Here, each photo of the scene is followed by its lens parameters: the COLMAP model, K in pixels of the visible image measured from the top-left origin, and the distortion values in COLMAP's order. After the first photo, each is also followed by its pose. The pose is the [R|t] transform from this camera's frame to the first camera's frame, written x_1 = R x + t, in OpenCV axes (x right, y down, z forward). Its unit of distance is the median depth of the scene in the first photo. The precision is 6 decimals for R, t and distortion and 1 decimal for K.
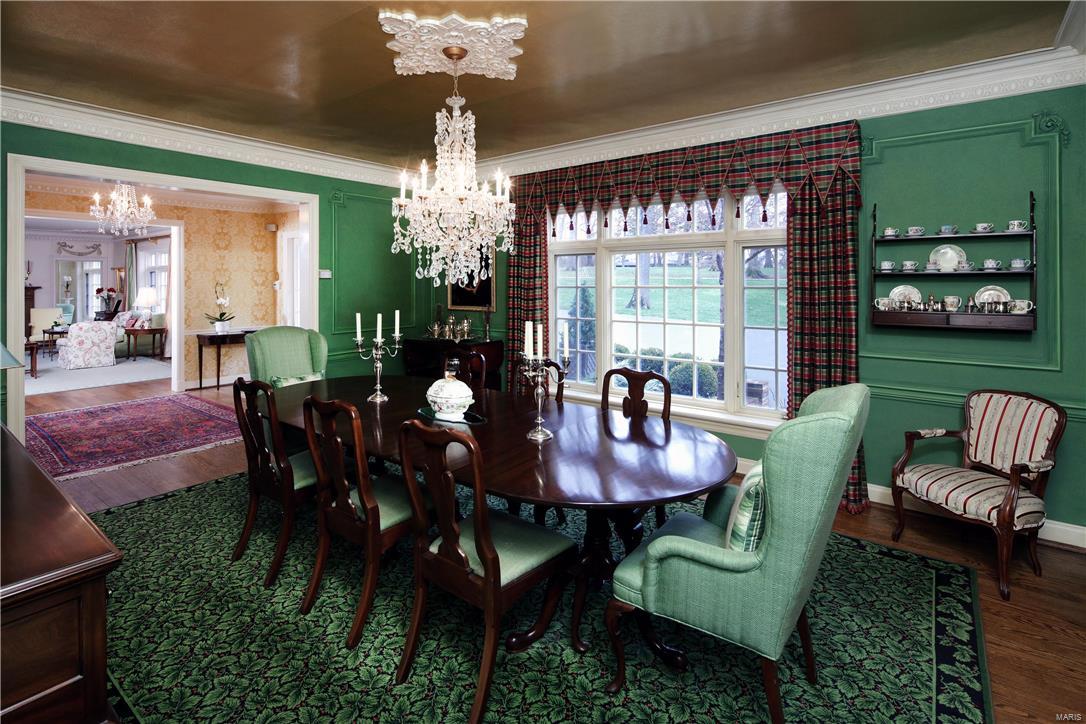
lens RADIAL K [[523.2, 0, 537.8], [0, 523.2, 284.3], [0, 0, 1]] dist [0.001486, -0.000907]
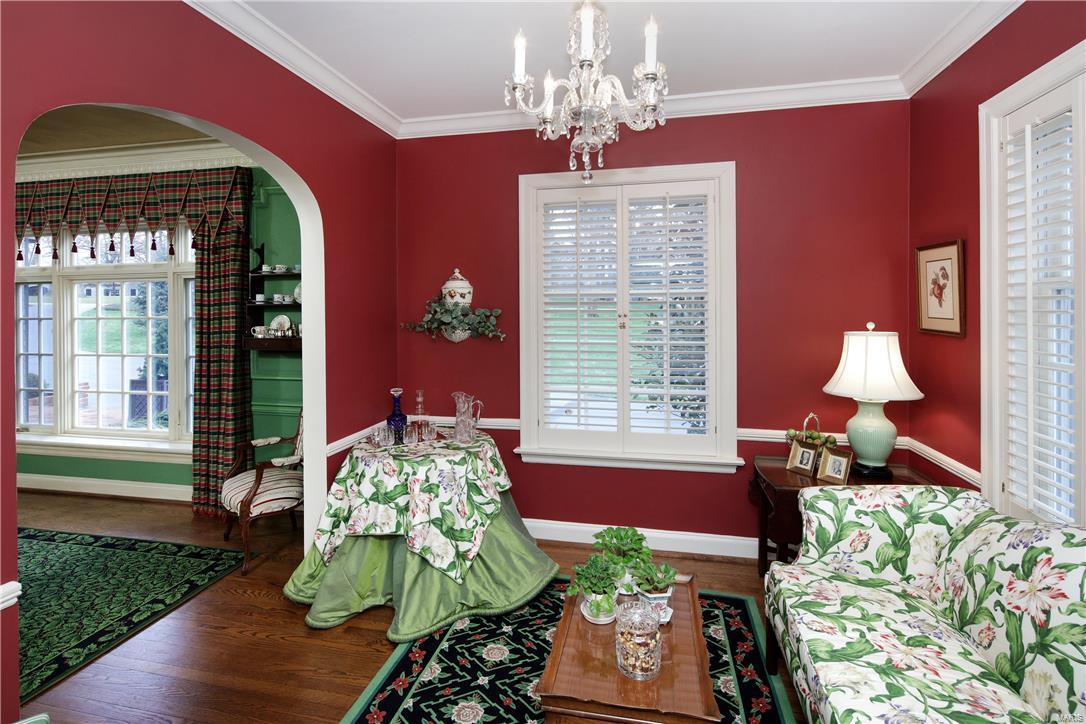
lens RADIAL K [[536.0, 0, 543.7], [0, 536.0, 304.8], [0, 0, 1]] dist [-0.002511, -0.000298]
pose [[0.899537, -0.015892, 0.436556, 0.578537], [0.013408, 0.999872, 0.008770, -0.018801], [-0.436639, -0.002035, 0.899634, -0.254769]]
